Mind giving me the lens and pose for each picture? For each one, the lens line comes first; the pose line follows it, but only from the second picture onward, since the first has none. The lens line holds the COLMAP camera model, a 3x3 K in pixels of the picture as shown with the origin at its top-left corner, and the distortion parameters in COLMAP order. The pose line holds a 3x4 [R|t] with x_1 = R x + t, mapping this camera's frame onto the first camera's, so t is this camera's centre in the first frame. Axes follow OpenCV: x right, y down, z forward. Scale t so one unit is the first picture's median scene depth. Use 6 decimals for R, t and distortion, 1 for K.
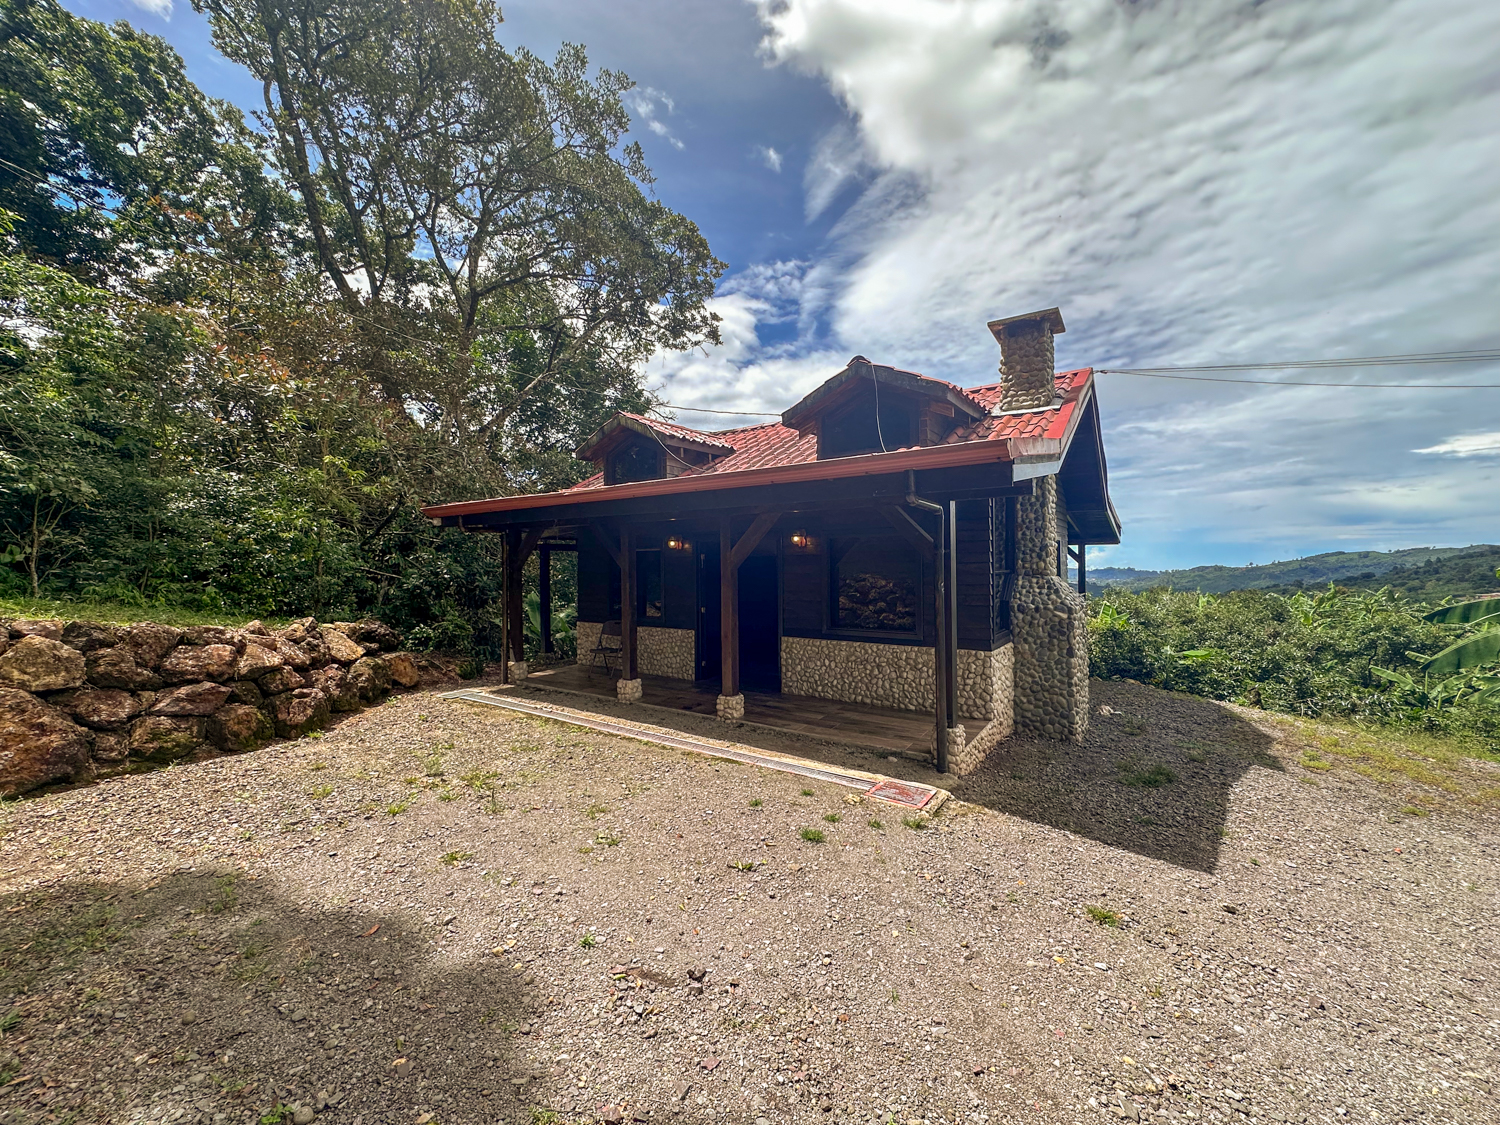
lens RADIAL K [[602.7, 0, 752.6], [0, 602.7, 562.7], [0, 0, 1]] dist [-0.004035, 0.002034]
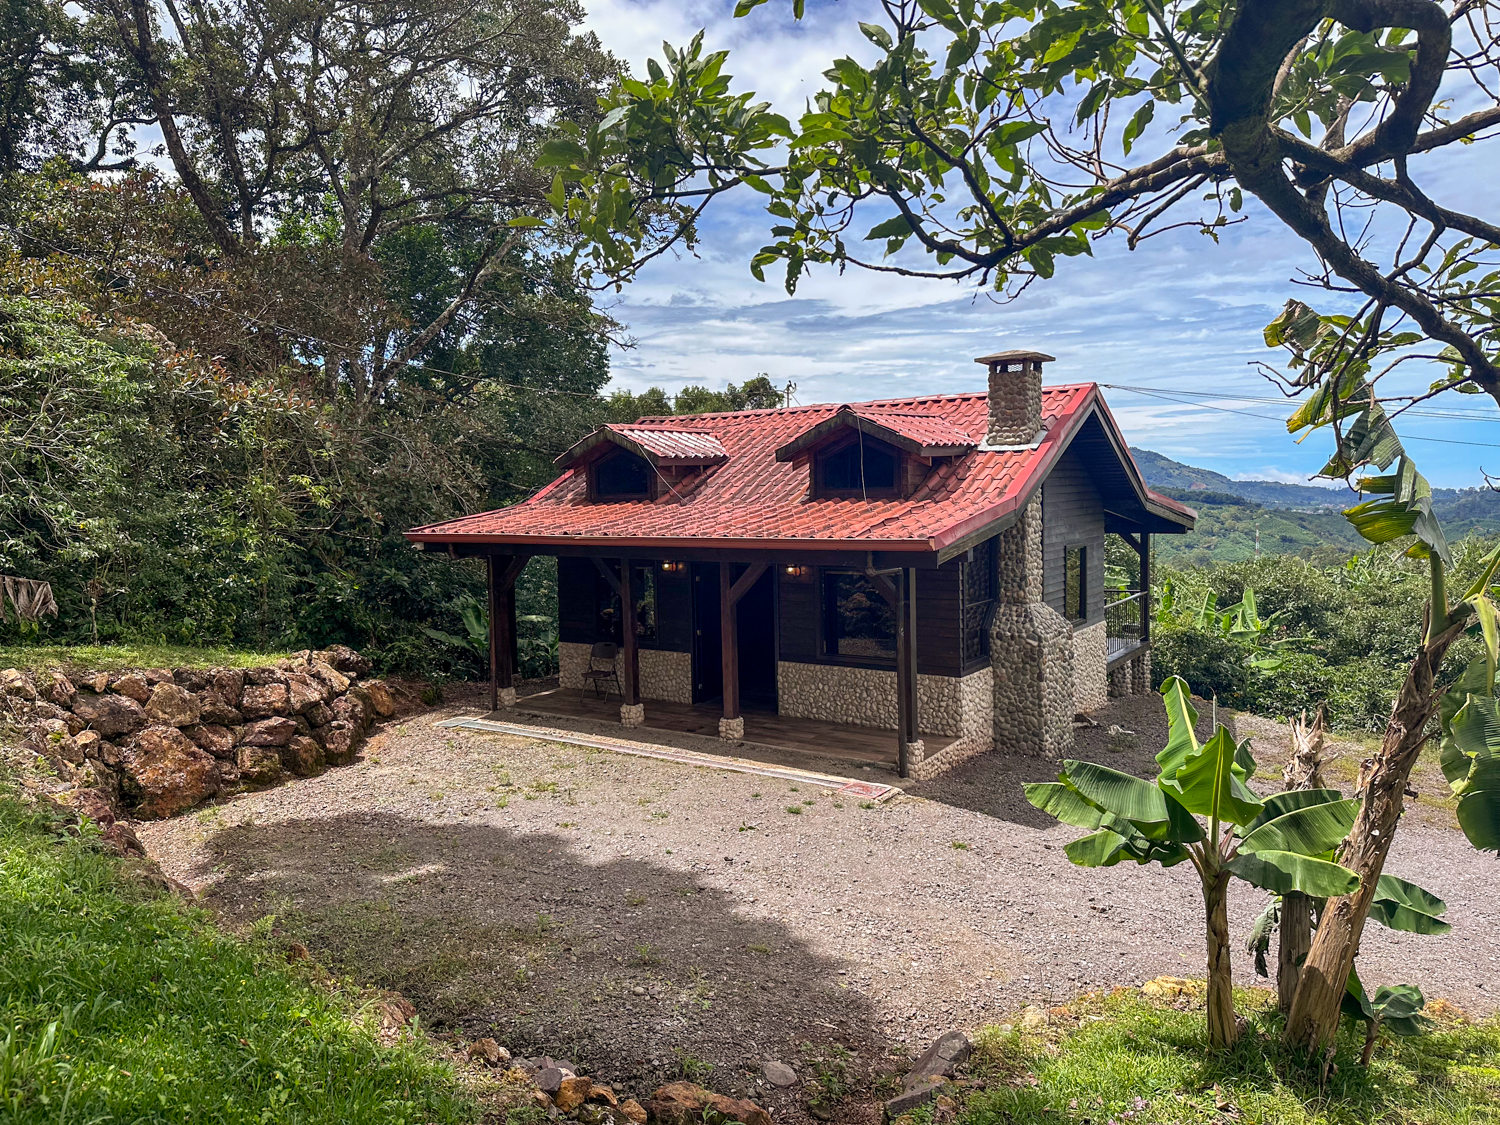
lens RADIAL K [[1060.6, 0, 746.3], [0, 1060.6, 557.1], [0, 0, 1]] dist [0.097909, -0.011916]
pose [[0.999899, -0.013398, 0.004753, -0.015325], [0.013033, 0.997470, 0.069889, -0.224983], [-0.005677, -0.069820, 0.997543, -0.985822]]
